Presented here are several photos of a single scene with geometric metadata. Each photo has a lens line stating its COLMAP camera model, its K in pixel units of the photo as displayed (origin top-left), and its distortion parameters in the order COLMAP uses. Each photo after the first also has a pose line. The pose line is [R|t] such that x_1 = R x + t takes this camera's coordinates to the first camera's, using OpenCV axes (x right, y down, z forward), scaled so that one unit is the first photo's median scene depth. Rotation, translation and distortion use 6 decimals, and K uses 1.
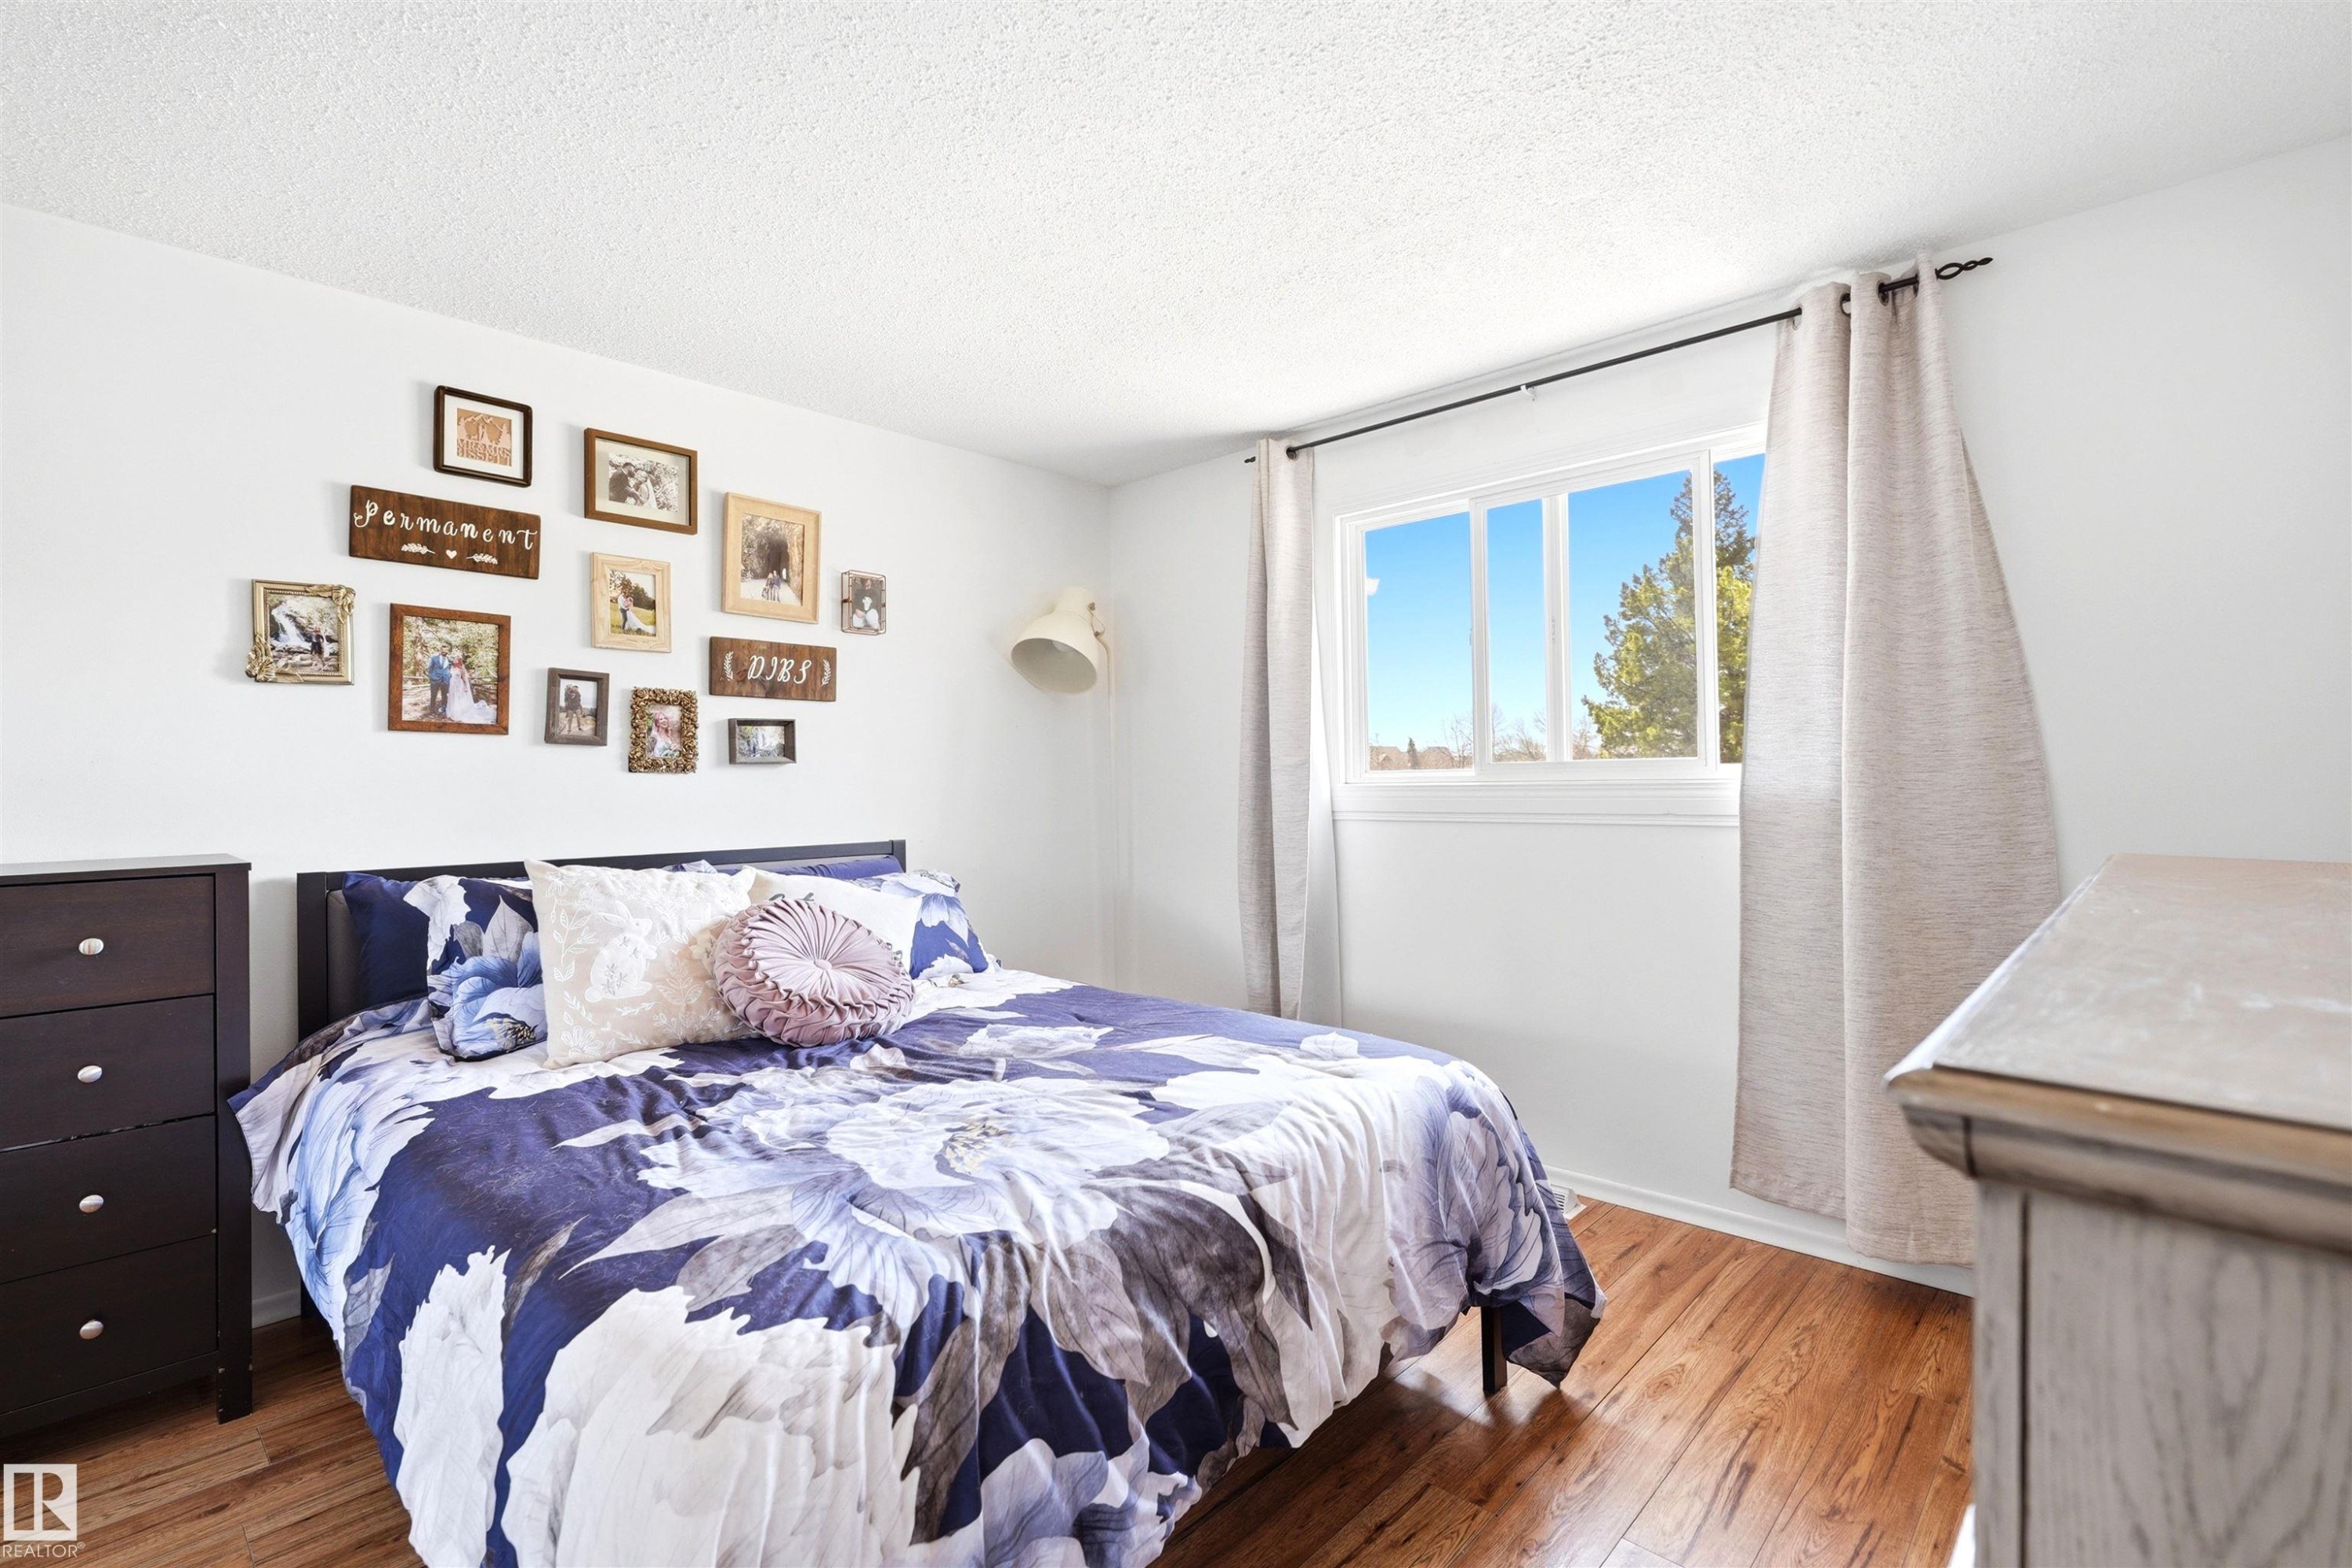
lens RADIAL K [[1071.5, 0, 1174.8], [0, 1071.5, 785.1], [0, 0, 1]] dist [-0.002971, -0.000057]
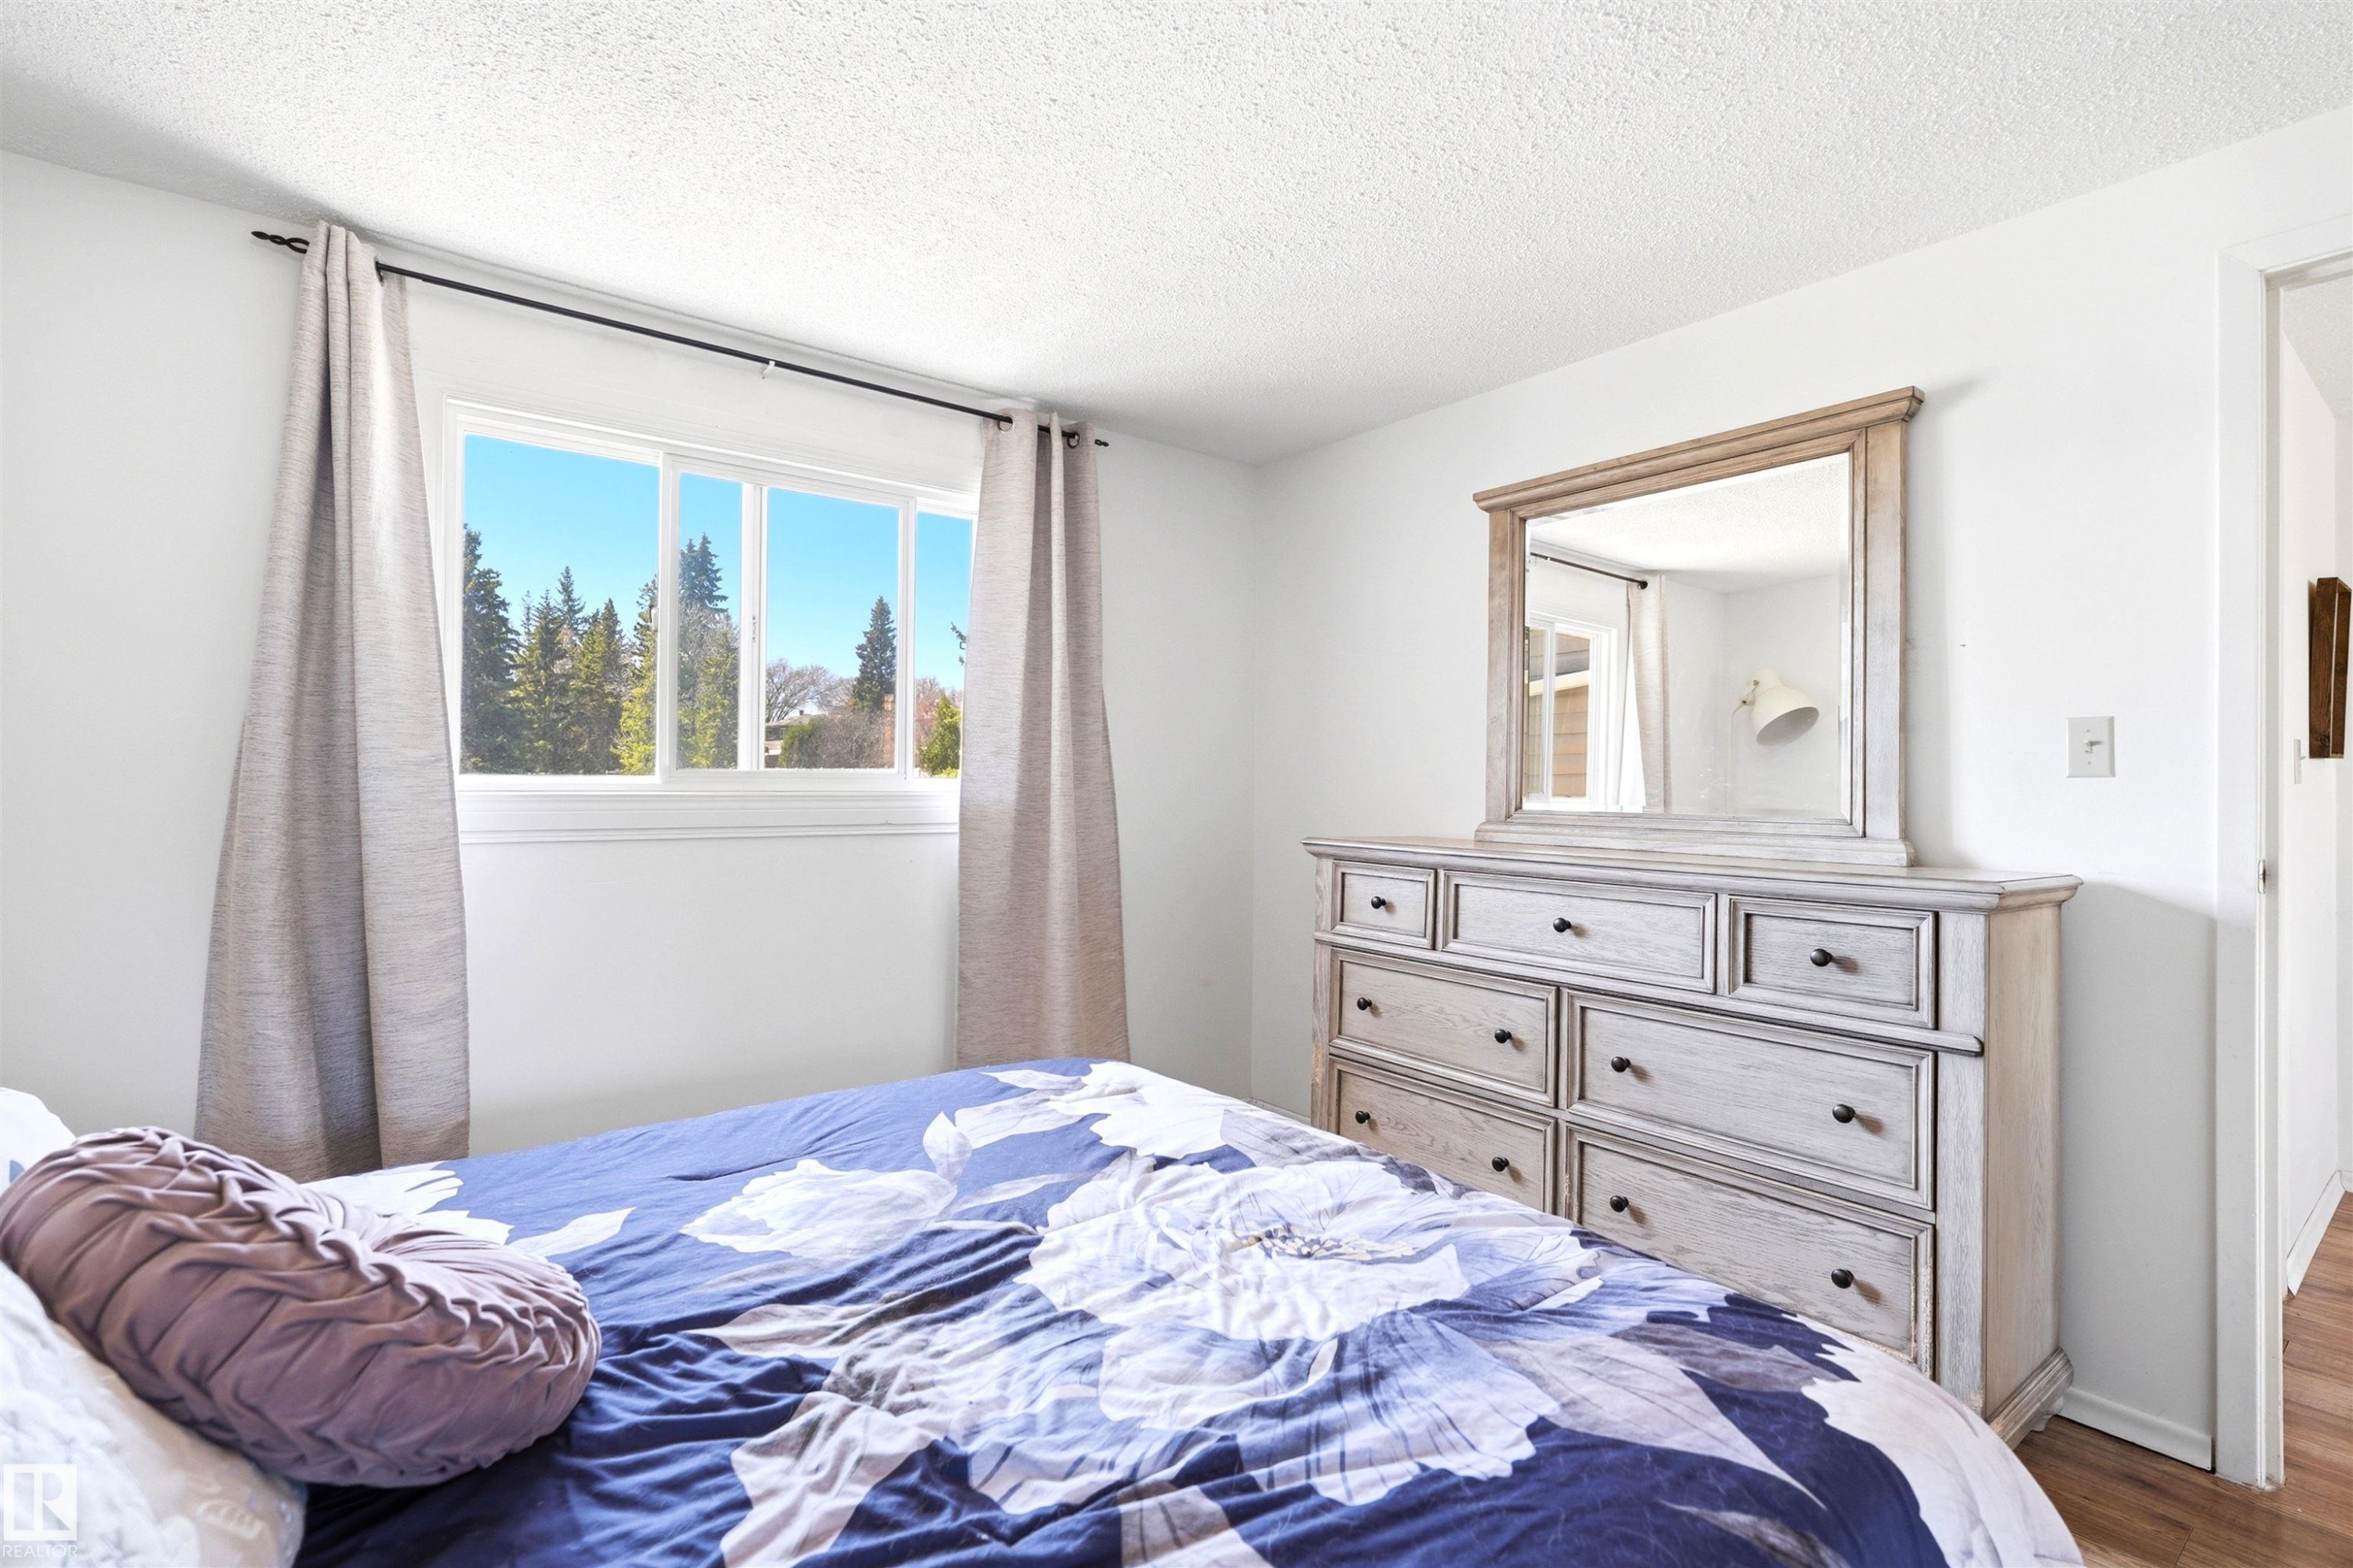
lens RADIAL K [[1071.9, 0, 1176.2], [0, 1071.9, 786.6], [0, 0, 1]] dist [-0.002971, -0.000057]
pose [[0.153037, 0.013961, 0.988122, -0.897735], [-0.005571, 0.999897, -0.013264, 0.003431], [-0.988205, -0.003475, 0.153099, 0.884068]]
